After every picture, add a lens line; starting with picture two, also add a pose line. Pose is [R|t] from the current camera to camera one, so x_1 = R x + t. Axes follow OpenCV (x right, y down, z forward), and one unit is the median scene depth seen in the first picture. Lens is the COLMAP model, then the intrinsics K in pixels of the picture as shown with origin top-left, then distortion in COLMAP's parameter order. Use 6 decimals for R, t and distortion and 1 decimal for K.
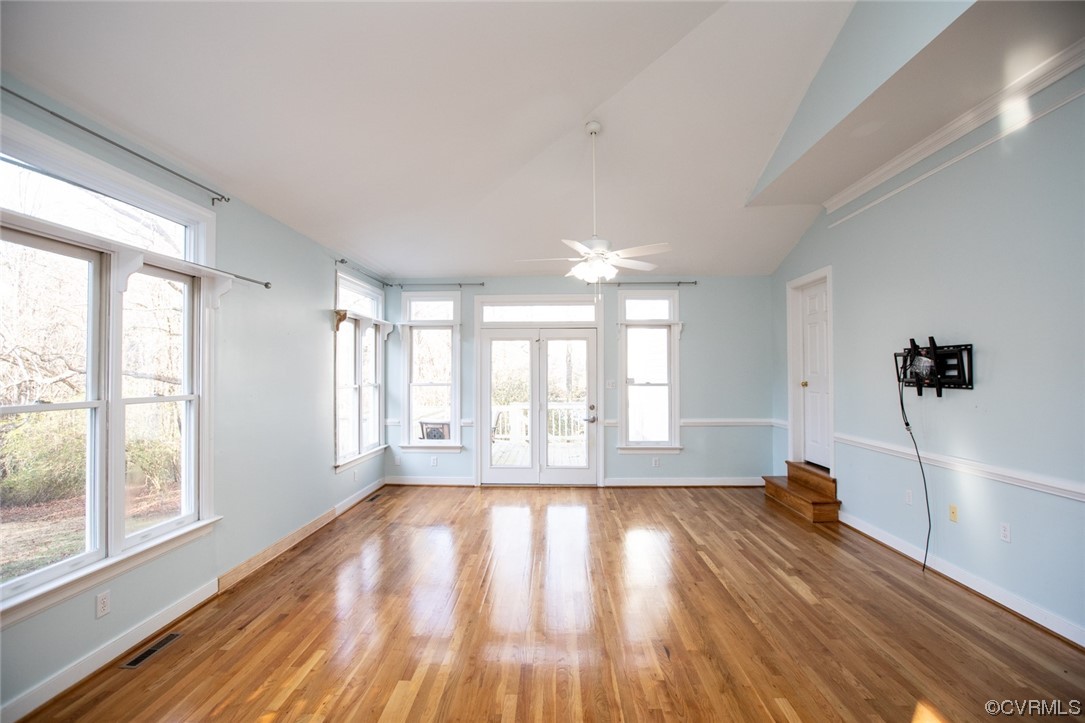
lens RADIAL K [[511.5, 0, 542.5], [0, 511.5, 361.5], [0, 0, 1]] dist [-0.070477, 0.037486]
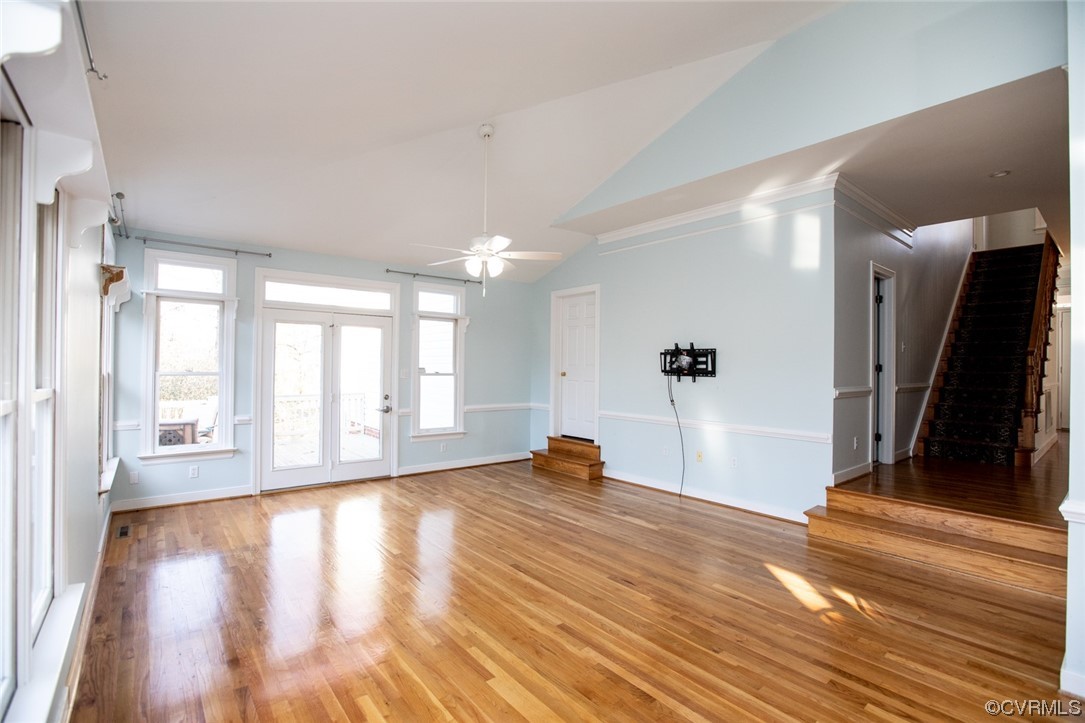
lens RADIAL K [[496.8, 0, 542.5], [0, 496.8, 361.5], [0, 0, 1]] dist [-0.033655, 0.000697]
pose [[0.752642, 0.017778, 0.658189, -0.309828], [-0.028703, 0.999571, 0.005824, 0.006816], [-0.657803, -0.023275, 0.752830, 0.087741]]
